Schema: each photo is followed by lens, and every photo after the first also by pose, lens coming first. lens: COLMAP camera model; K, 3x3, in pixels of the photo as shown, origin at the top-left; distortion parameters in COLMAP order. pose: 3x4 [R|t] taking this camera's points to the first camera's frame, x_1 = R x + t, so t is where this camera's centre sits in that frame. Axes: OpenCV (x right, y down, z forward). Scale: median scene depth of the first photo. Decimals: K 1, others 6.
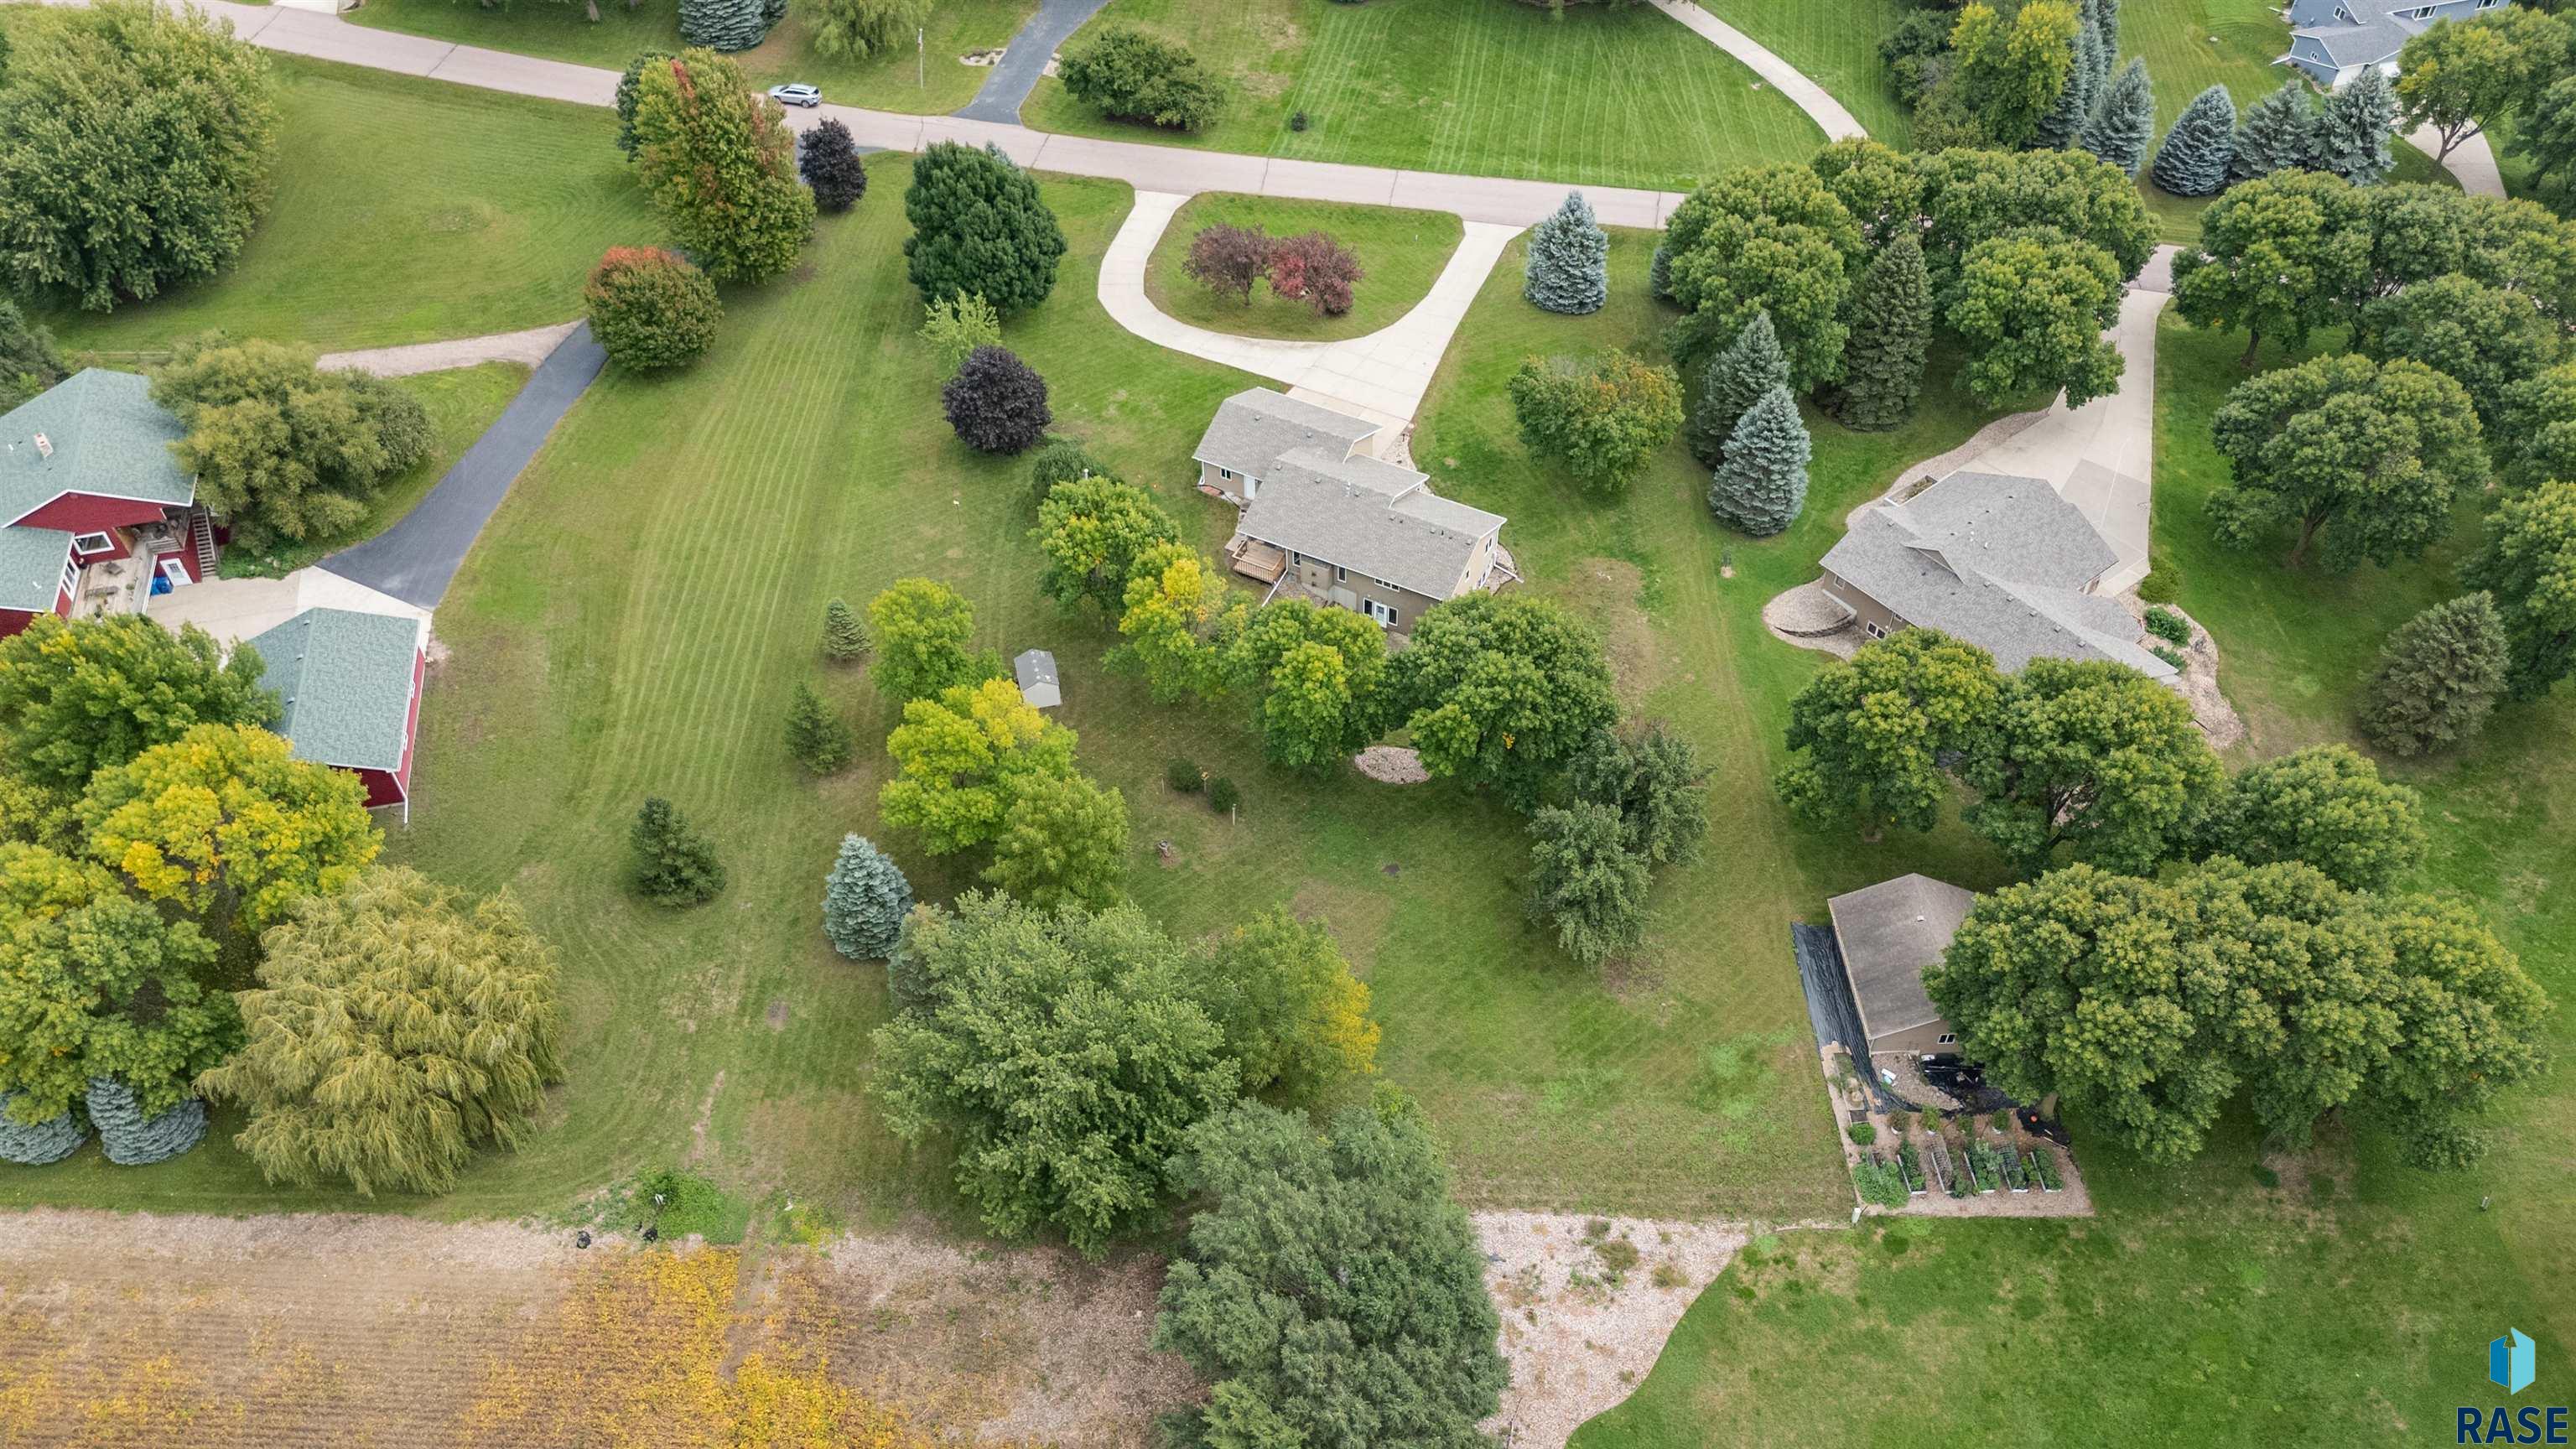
lens RADIAL K [[1907.8, 0, 1288.0], [0, 1907.8, 724.5], [0, 0, 1]] dist [0.049346, -0.032623]
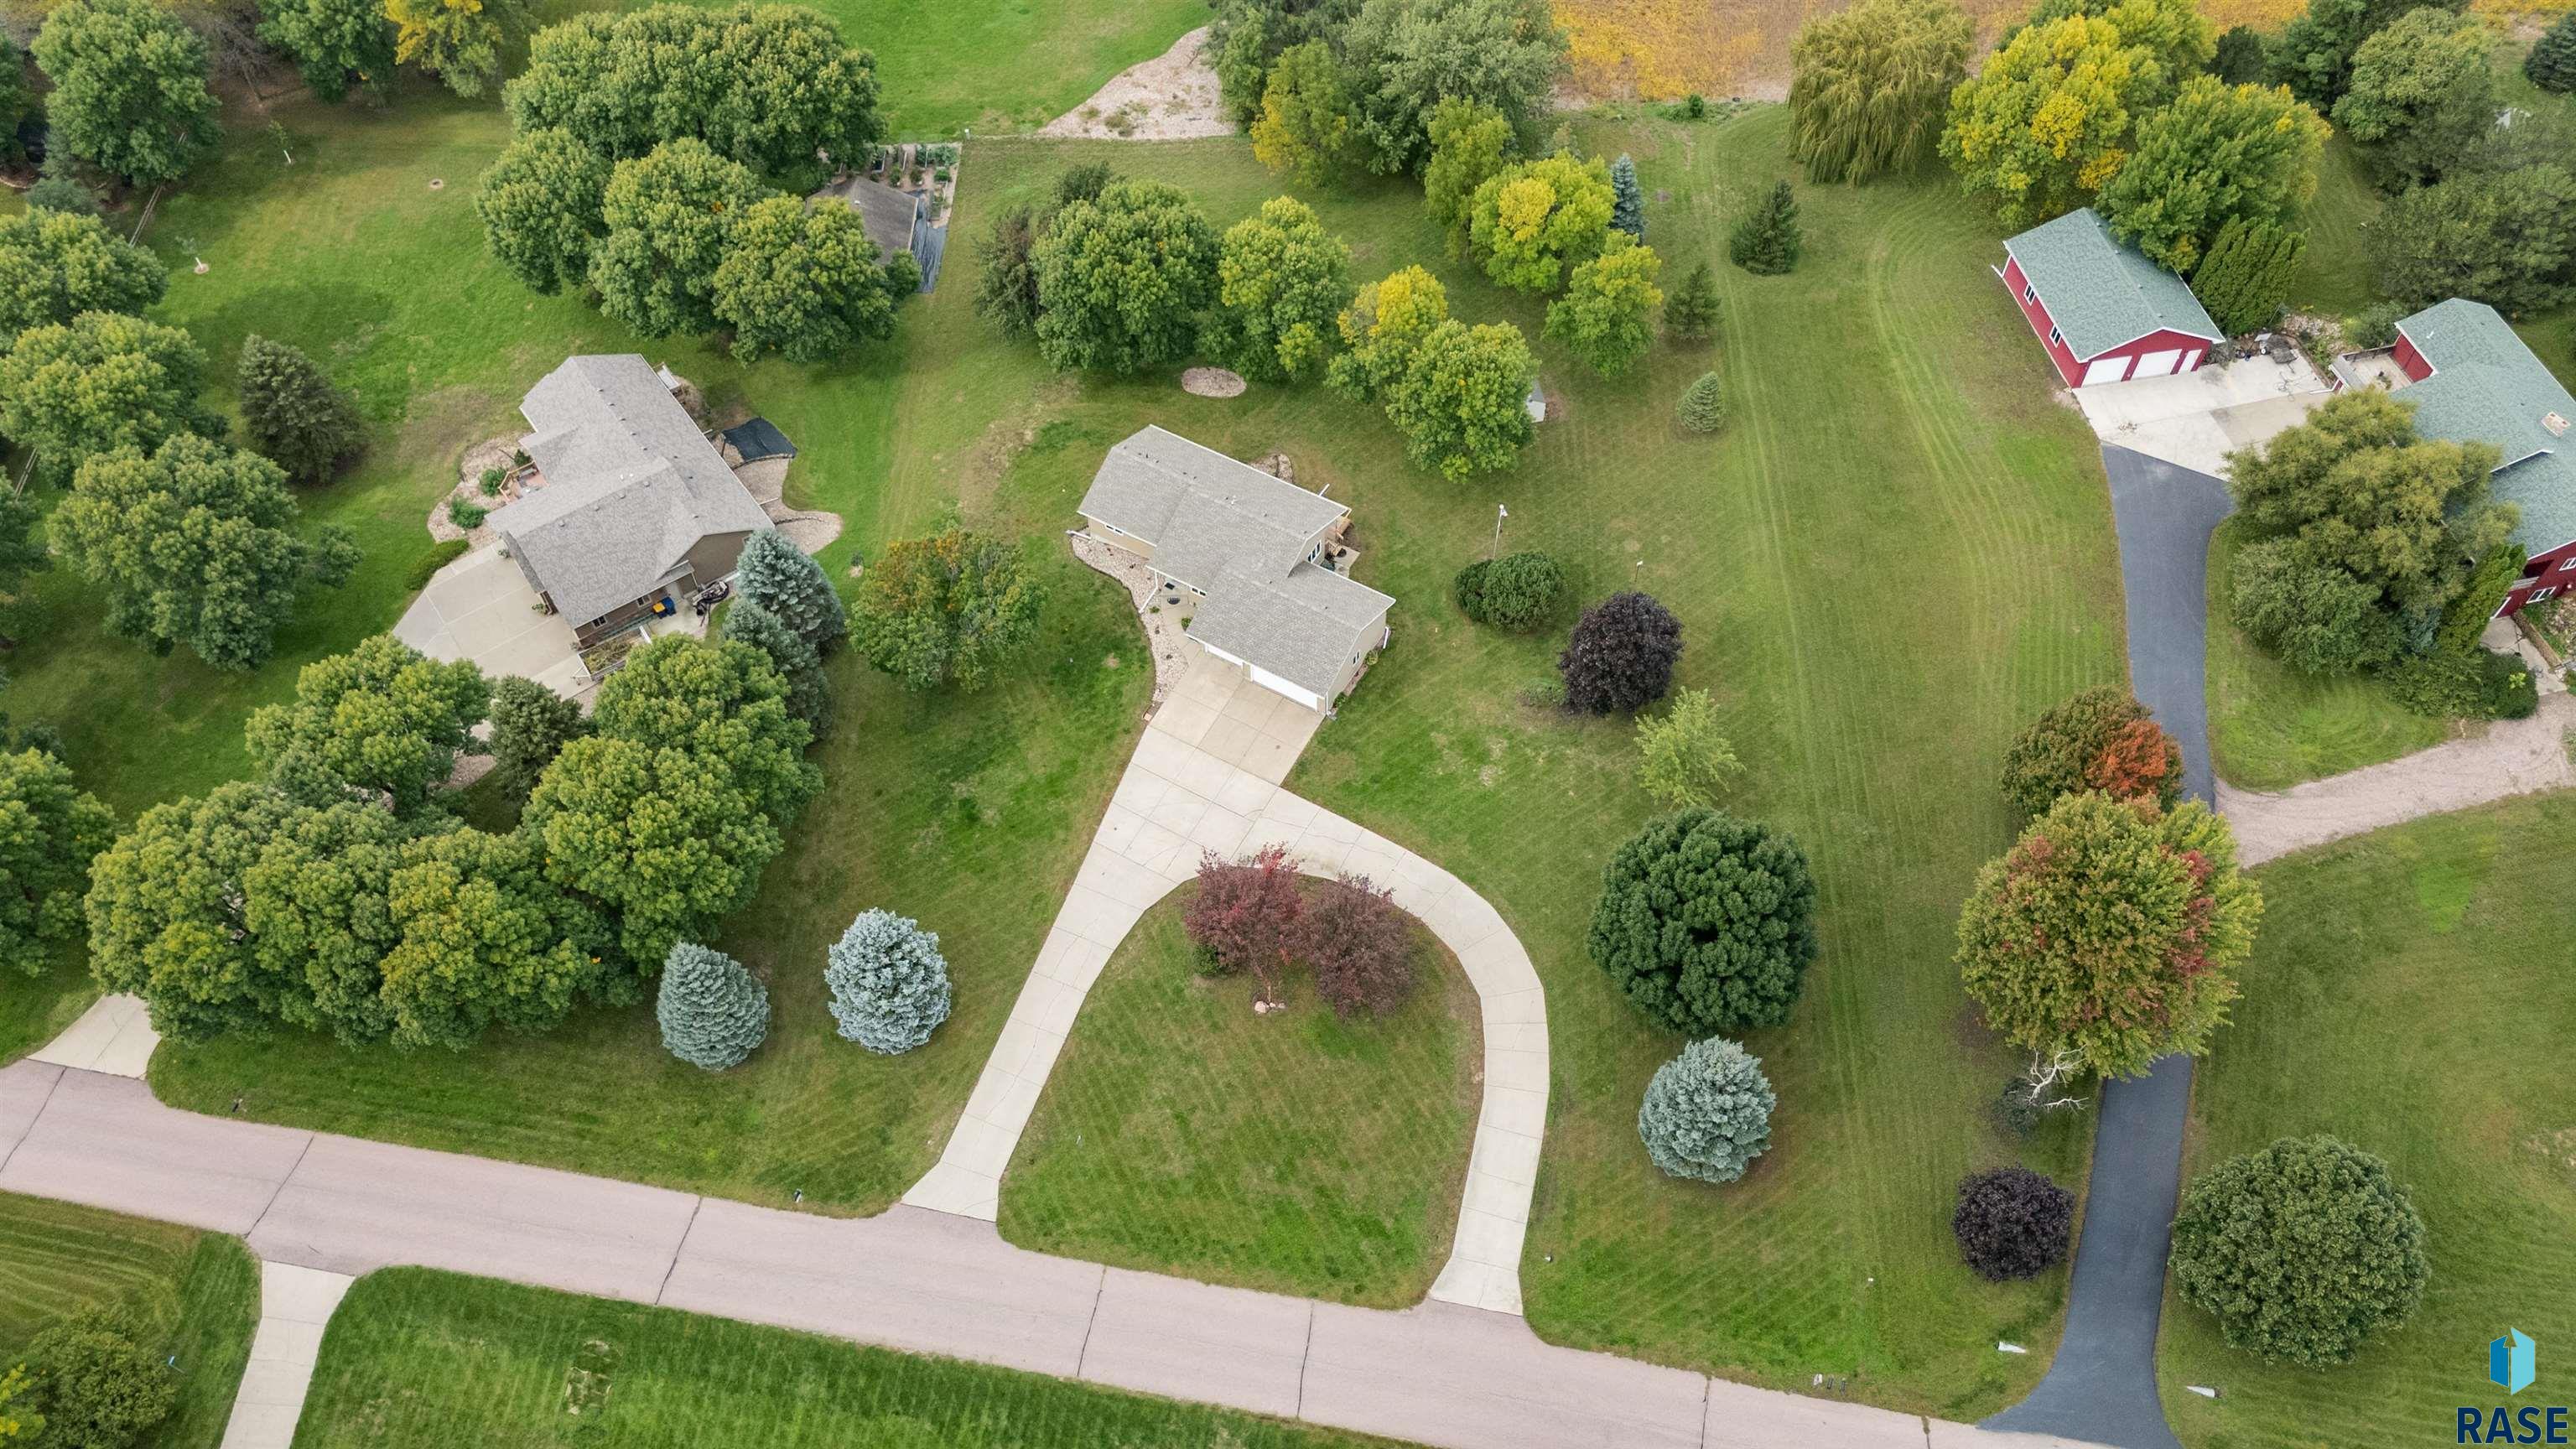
lens RADIAL K [[1884.3, 0, 1288.0], [0, 1884.3, 724.5], [0, 0, 1]] dist [0.086330, -0.094758]
pose [[-0.999350, -0.015116, 0.032729, -0.035965], [0.034841, -0.171649, 0.984542, -1.321205], [-0.009265, 0.985042, 0.172064, 1.128179]]
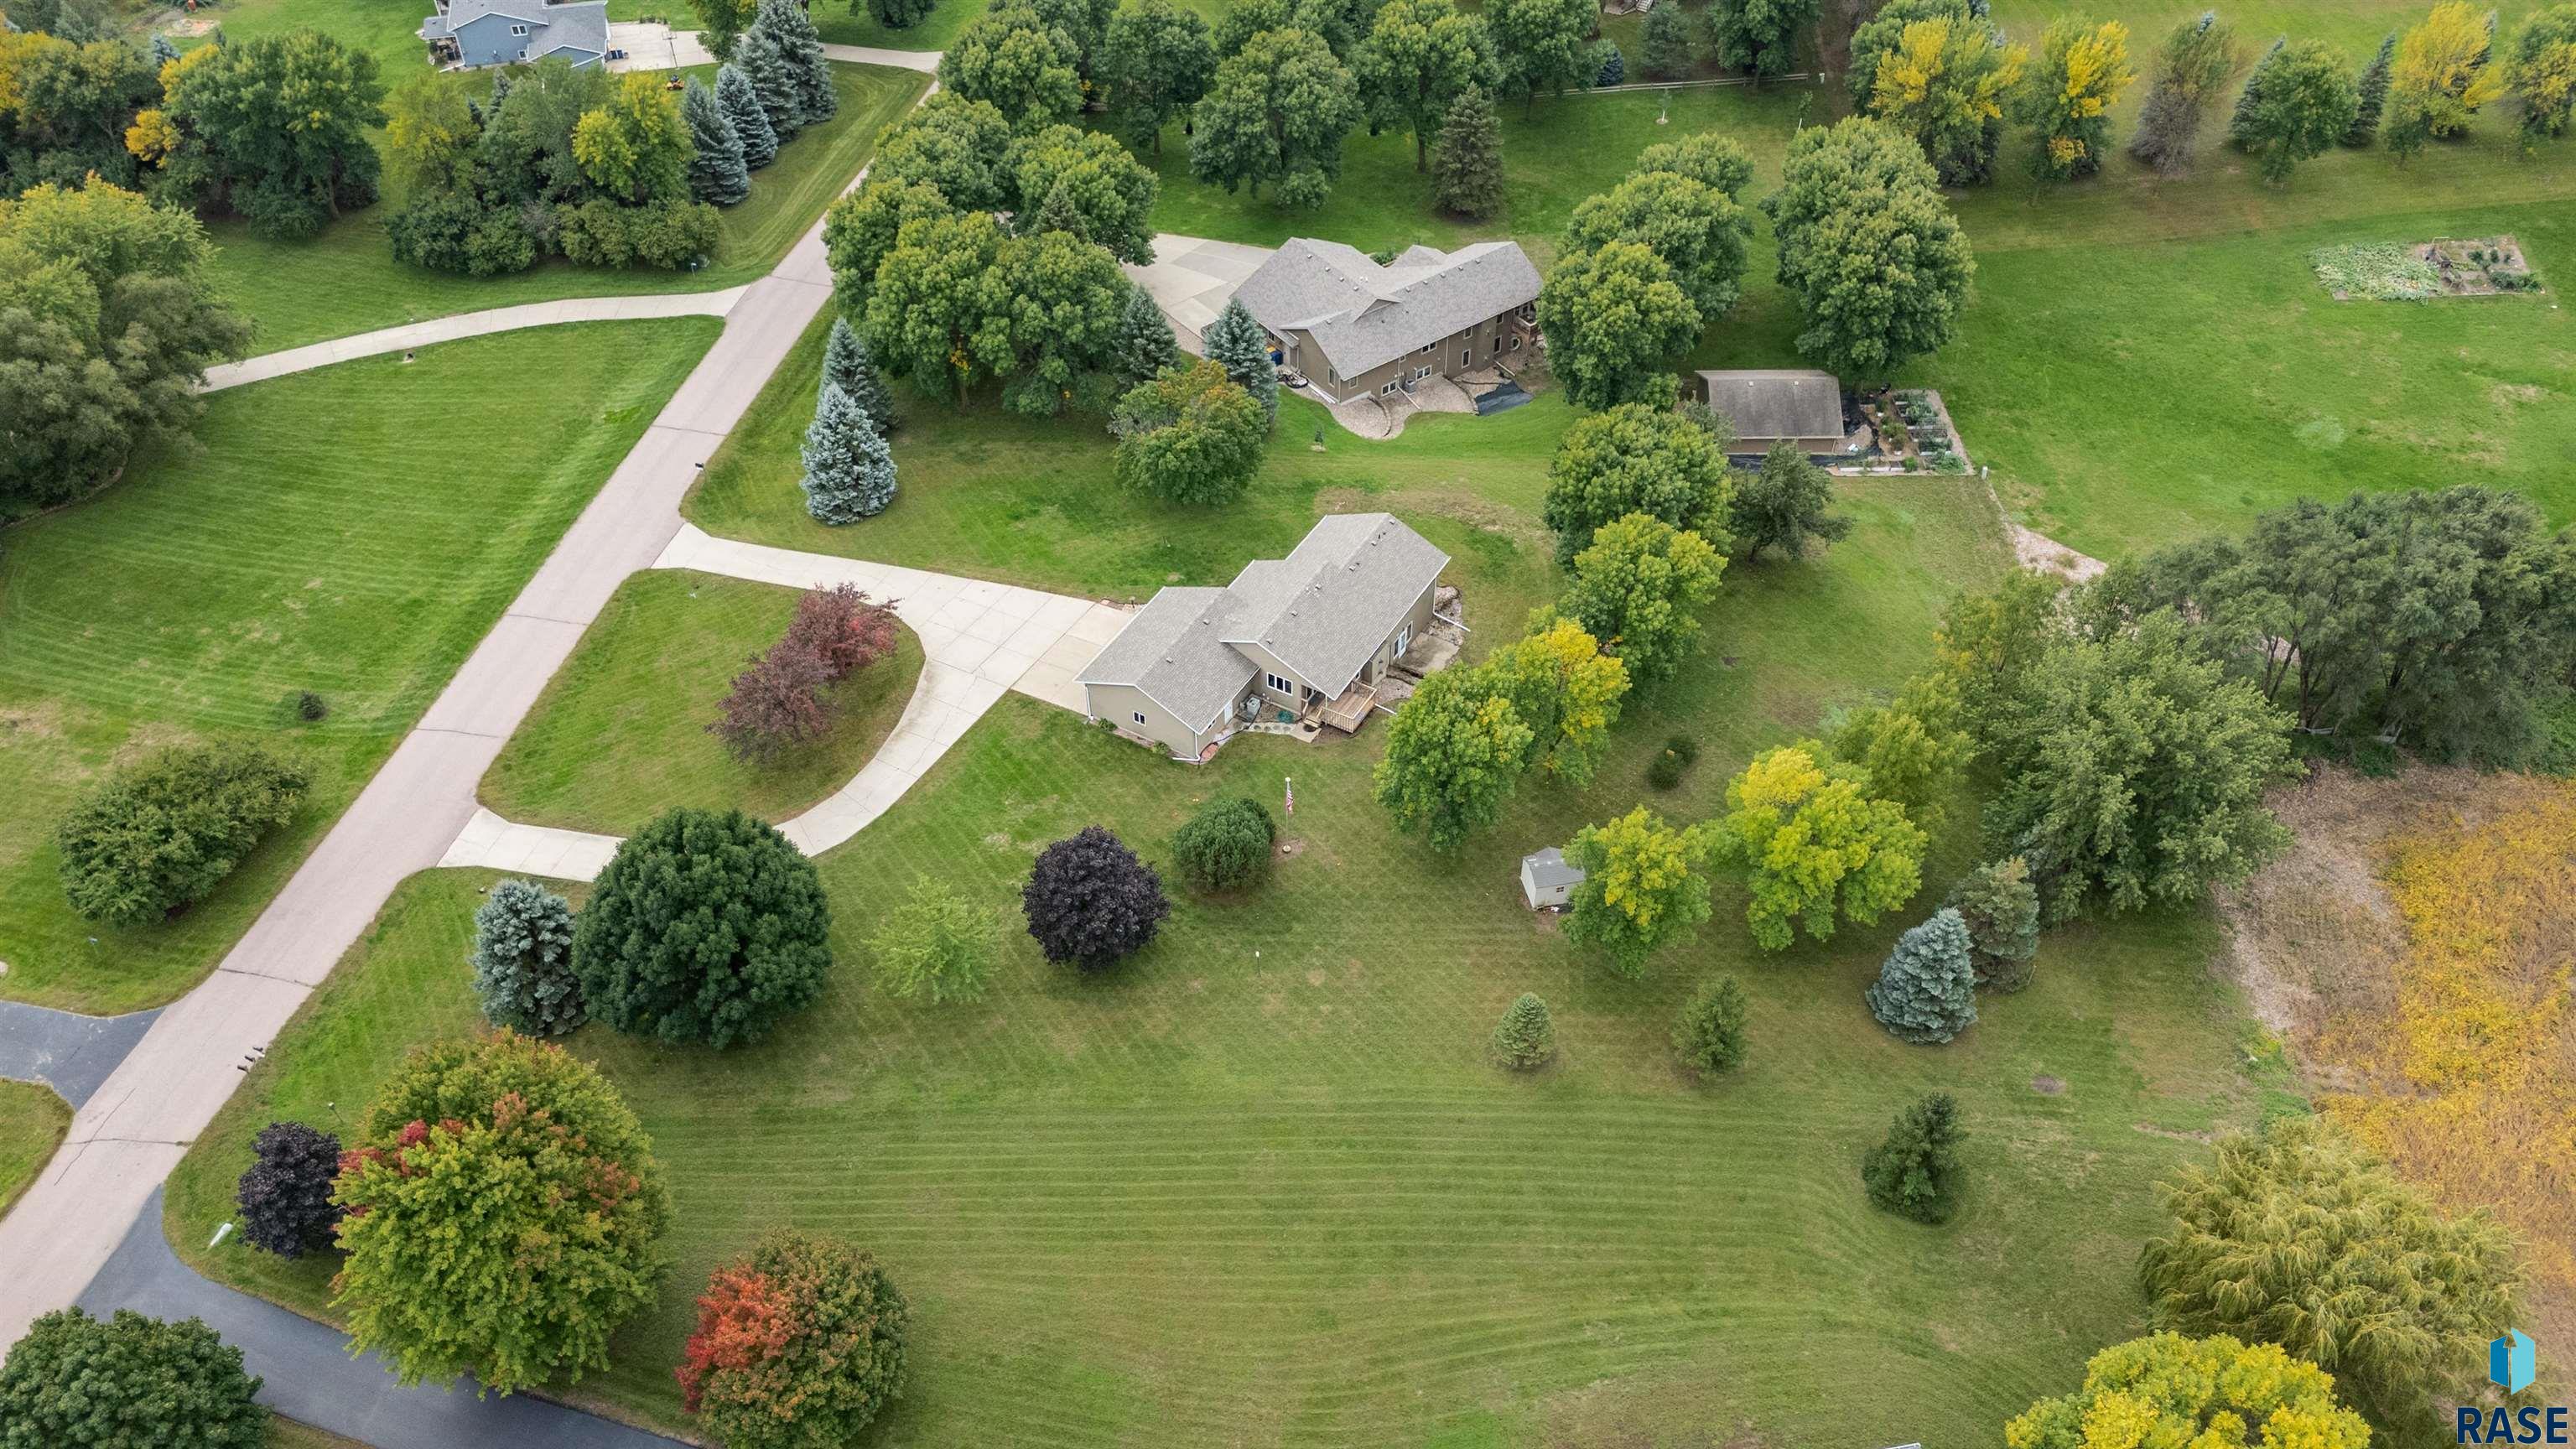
lens RADIAL K [[1884.3, 0, 1288.0], [0, 1884.3, 724.5], [0, 0, 1]] dist [0.086330, -0.094758]
pose [[0.032201, -0.682894, 0.729808, -0.822648], [0.721351, 0.521299, 0.455961, -0.621361], [-0.691821, 0.511765, 0.509392, 0.679618]]
